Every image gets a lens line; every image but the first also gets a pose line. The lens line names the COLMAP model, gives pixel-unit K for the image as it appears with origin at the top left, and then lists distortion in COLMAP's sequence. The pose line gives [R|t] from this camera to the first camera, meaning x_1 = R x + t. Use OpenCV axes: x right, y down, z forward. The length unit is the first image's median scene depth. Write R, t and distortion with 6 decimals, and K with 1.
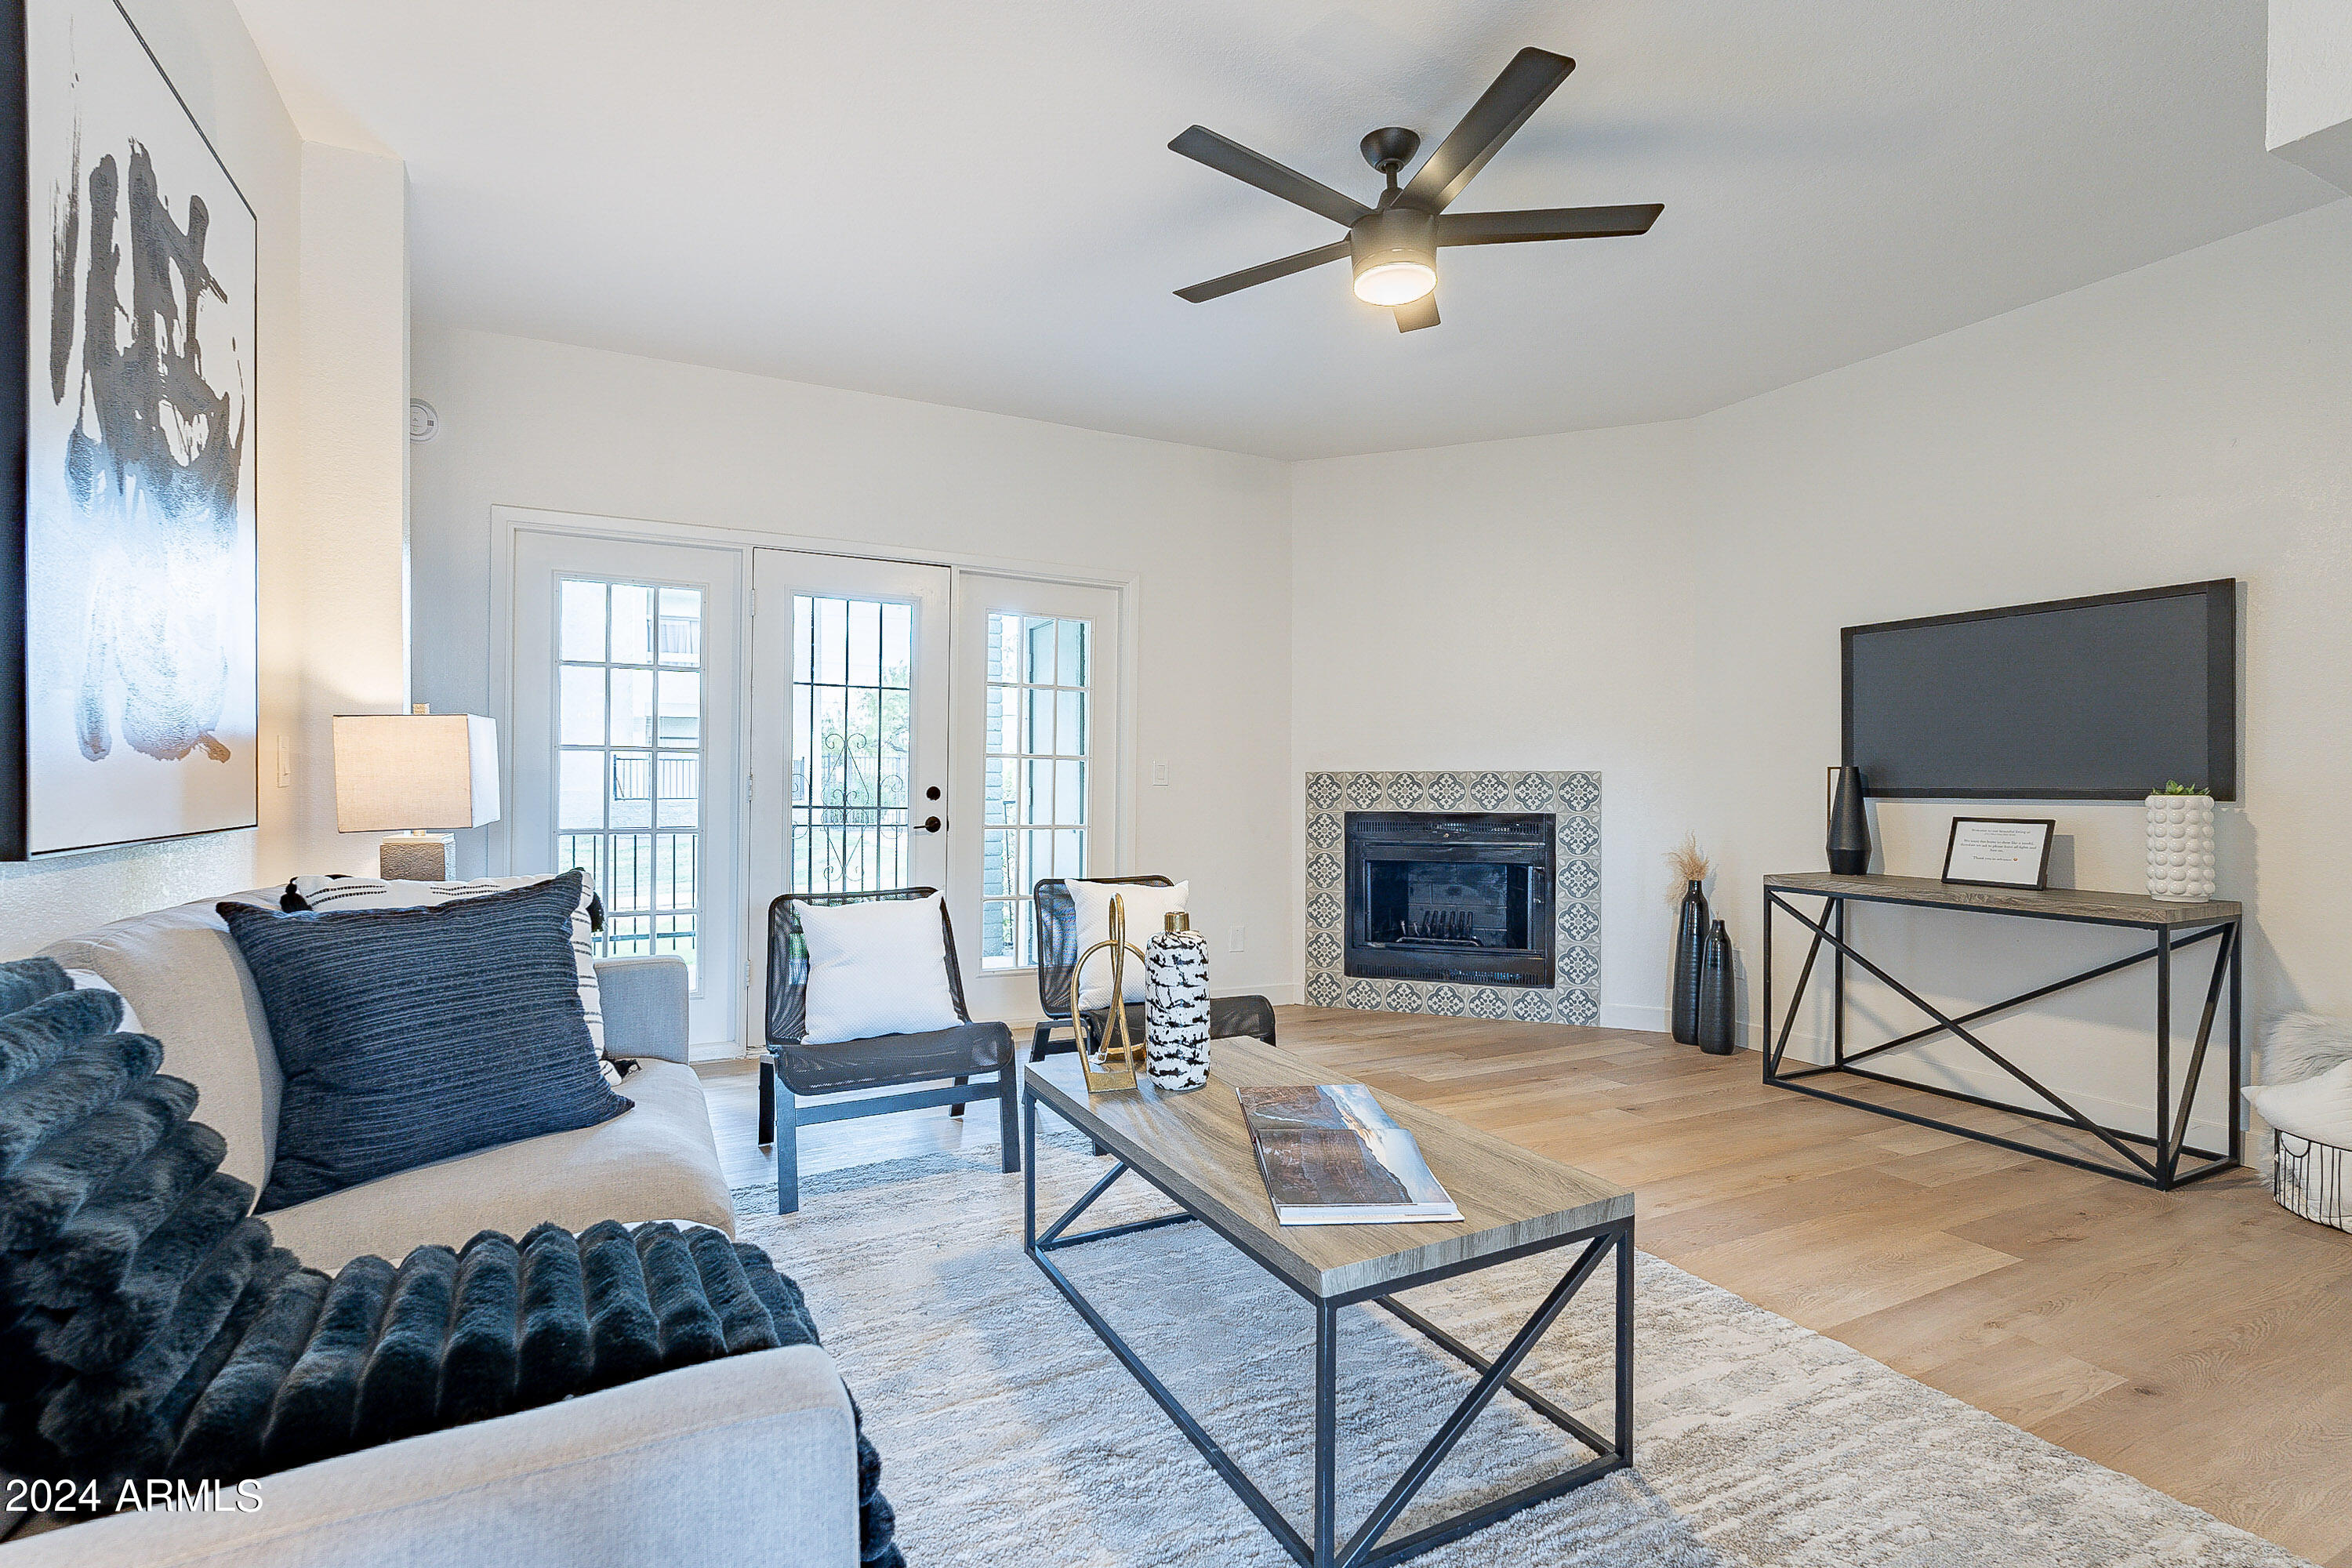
lens RADIAL K [[1095.7, 0, 1177.3], [0, 1095.7, 783.8], [0, 0, 1]] dist [-0.000799, -0.000008]
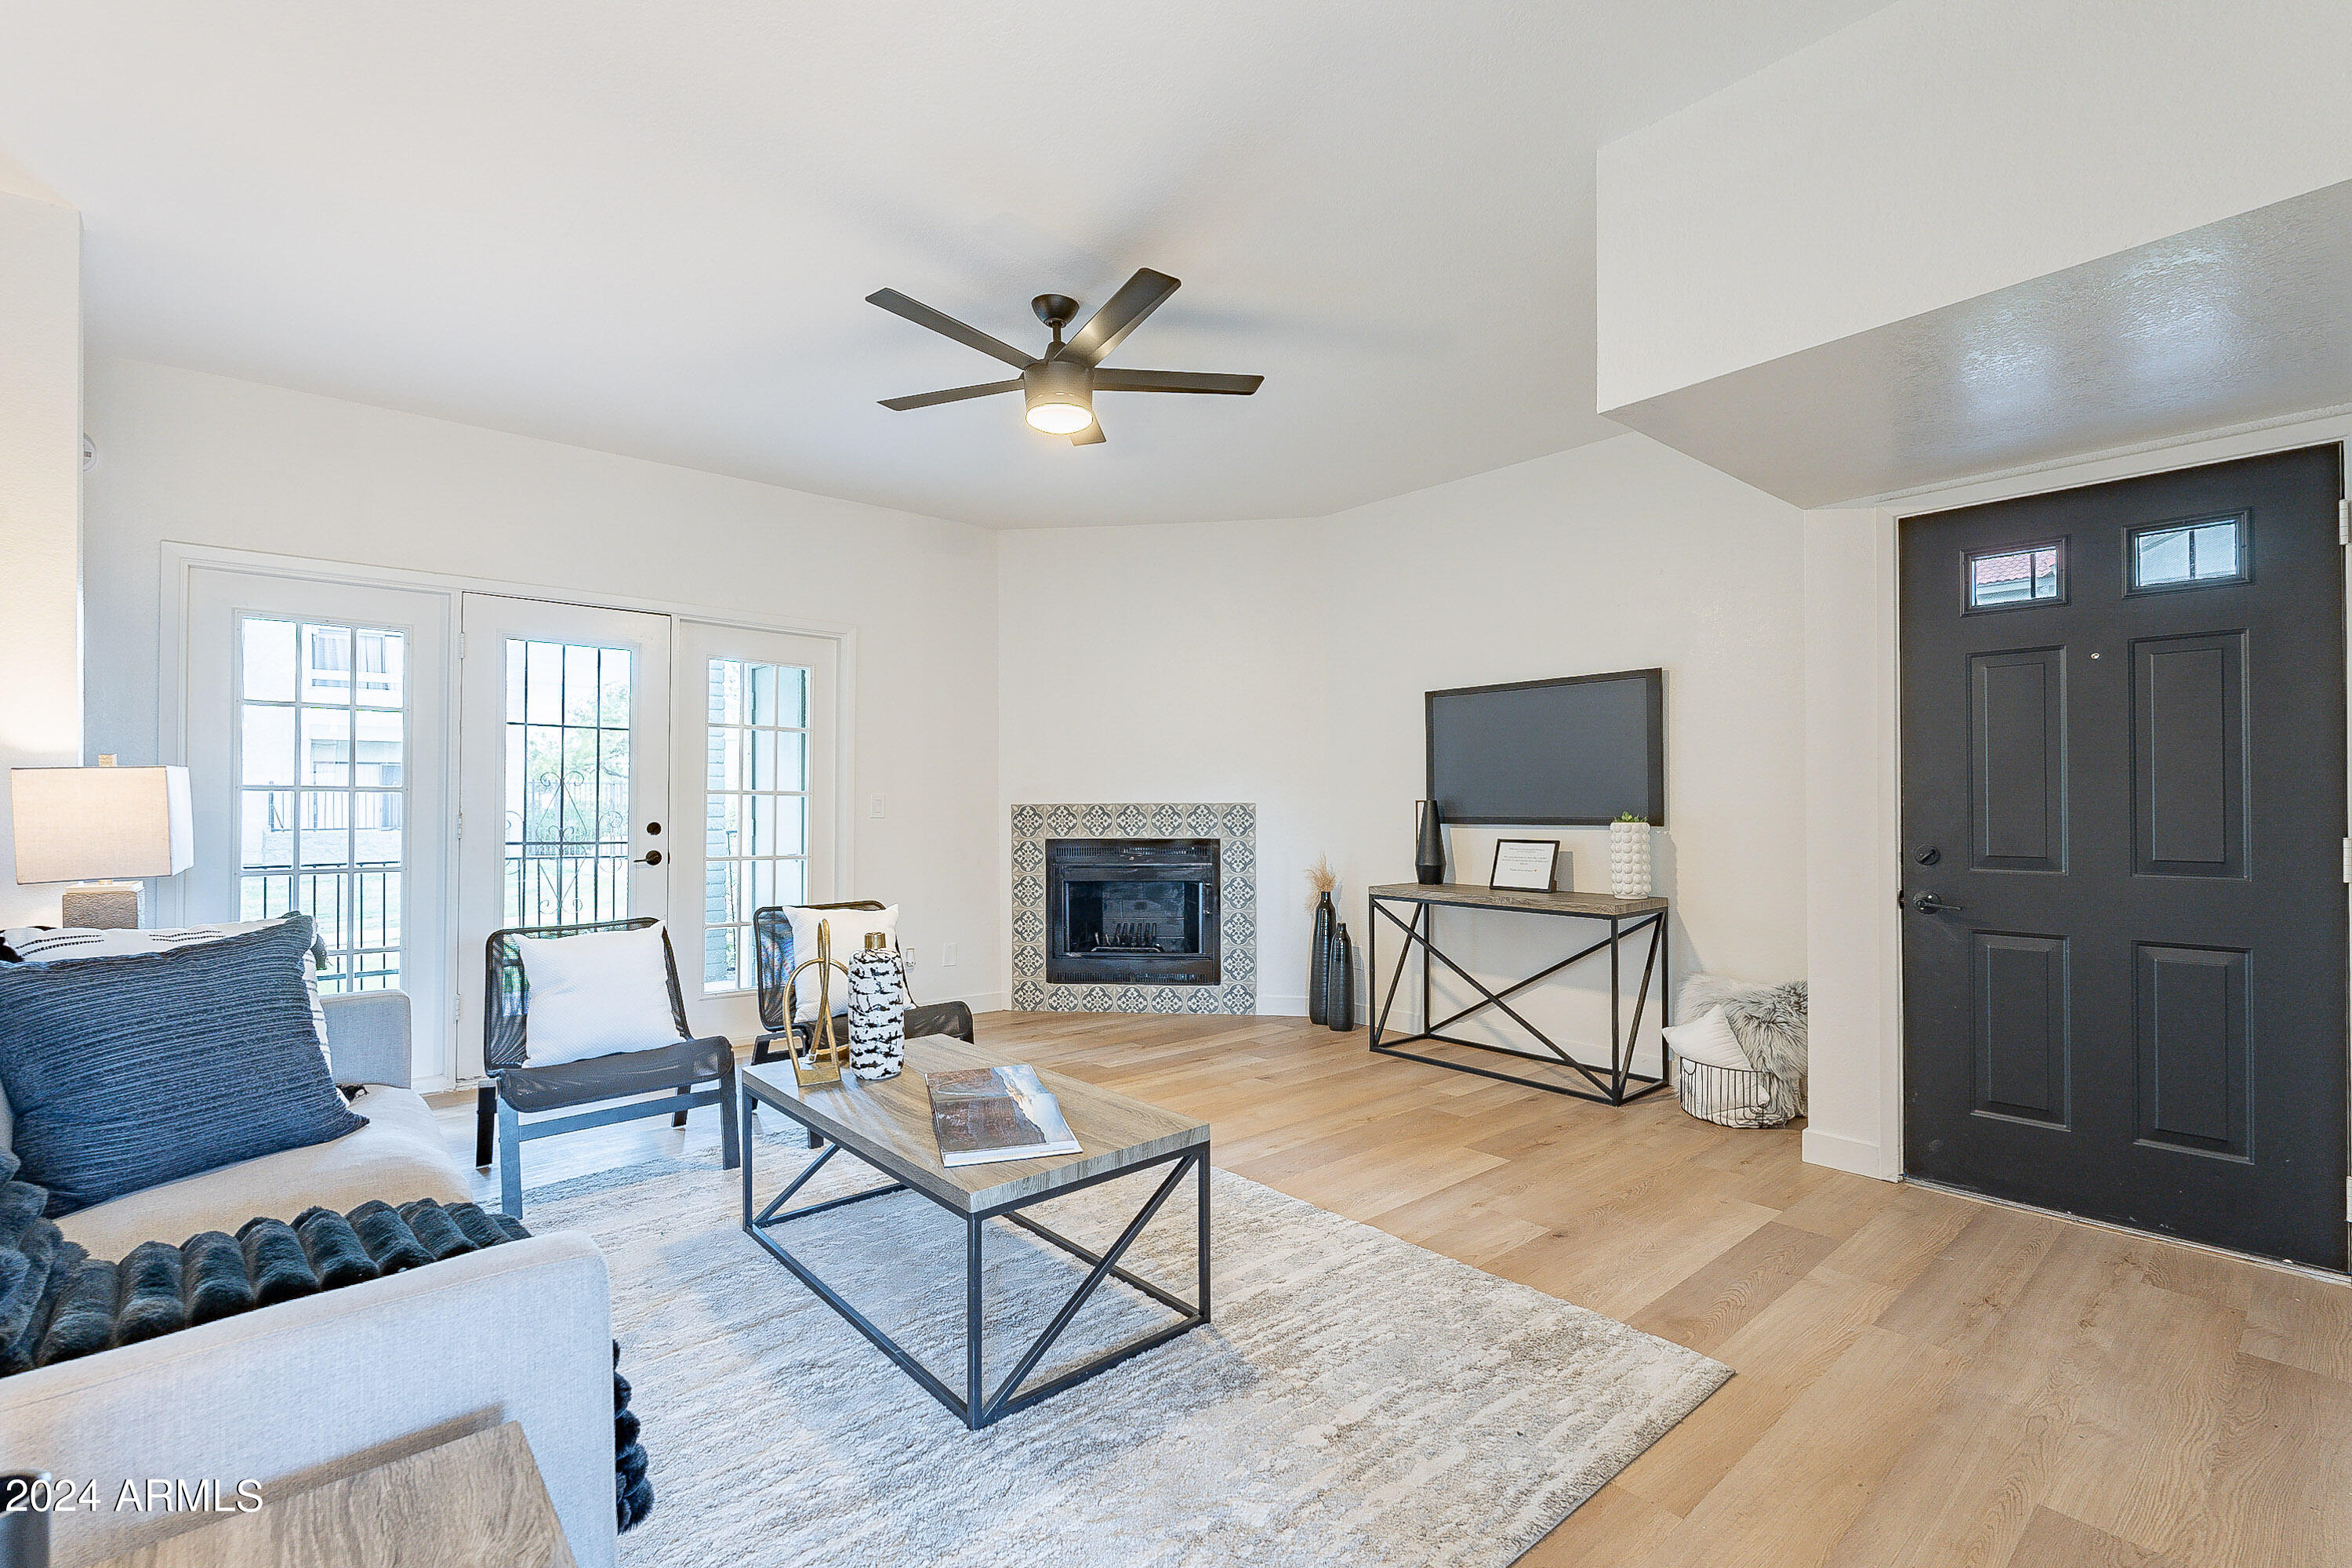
lens RADIAL K [[1040.2, 0, 1171.6], [0, 1040.2, 797.5], [0, 0, 1]] dist [-0.004355, 0.000459]
pose [[0.970092, -0.005043, 0.242684, 0.026607], [0.006895, 0.999953, -0.006783, -0.015236], [-0.242638, 0.008253, 0.970082, -0.132651]]
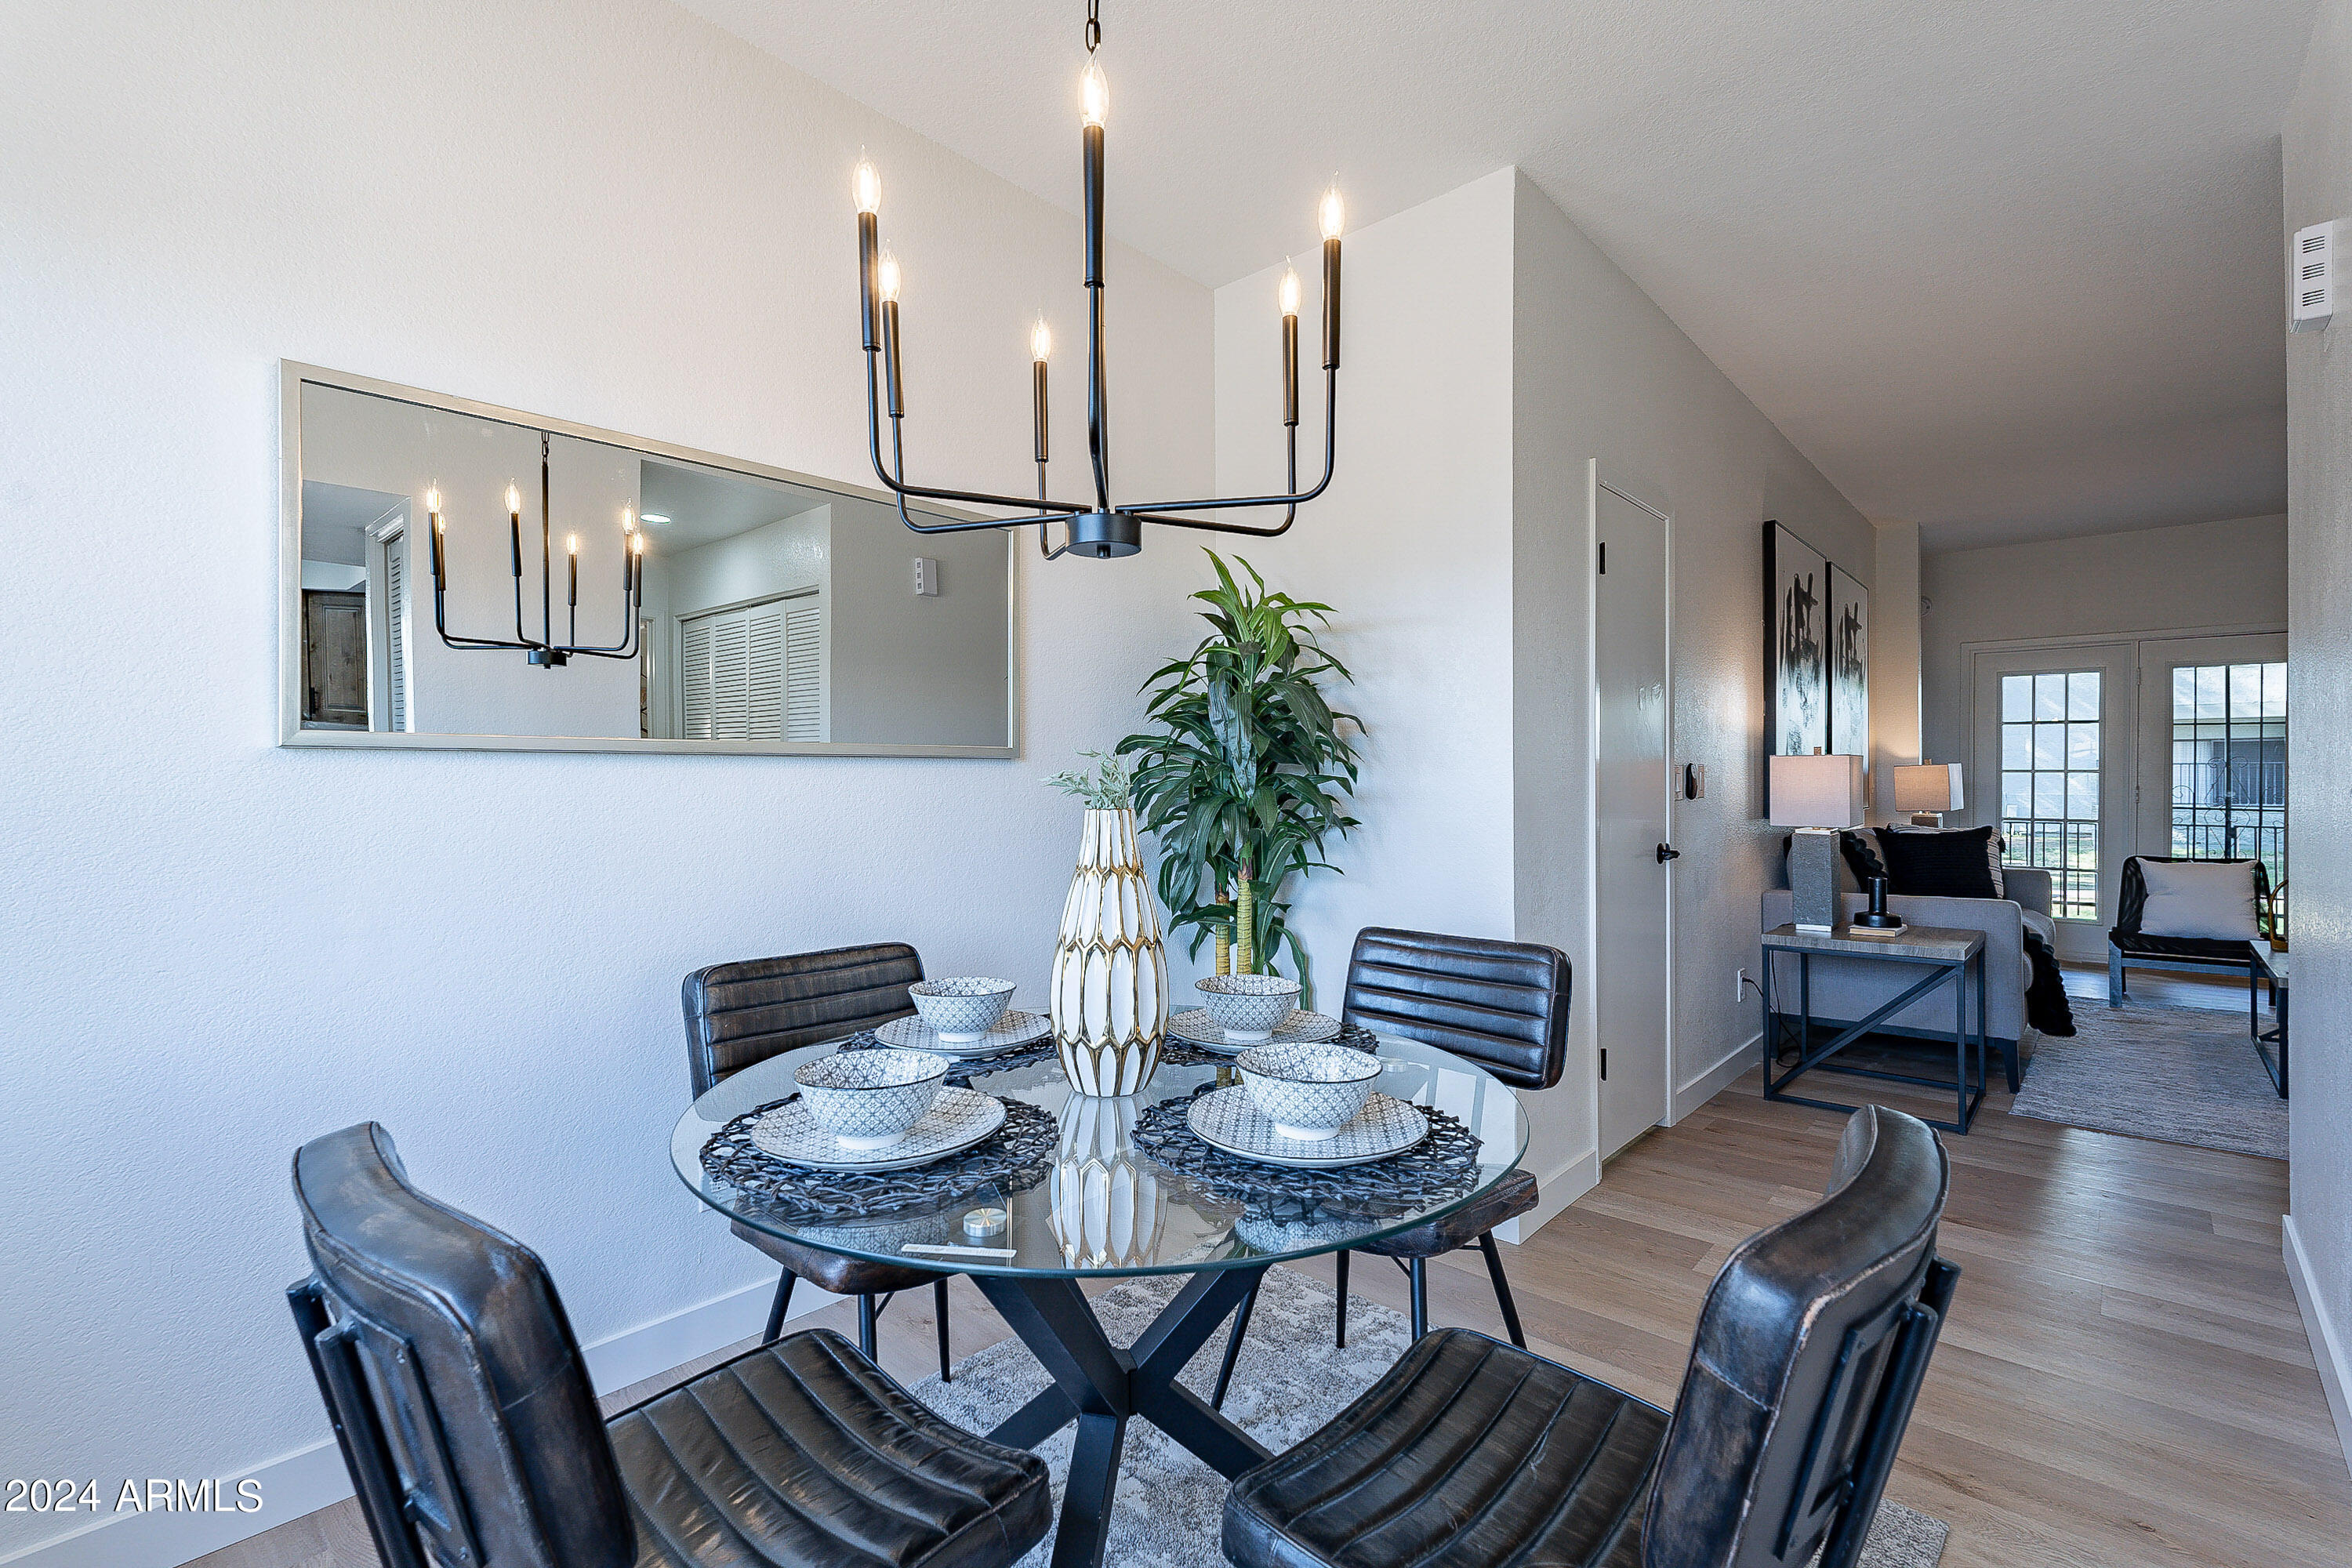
lens RADIAL K [[1040.2, 0, 1160.8], [0, 1040.2, 784.2], [0, 0, 1]] dist [-0.004355, 0.000459]
pose [[0.338904, -0.000279, -0.940821, 0.668344], [-0.004427, 0.999988, -0.001892, -0.004622], [0.940810, 0.004807, 0.338899, -1.025062]]
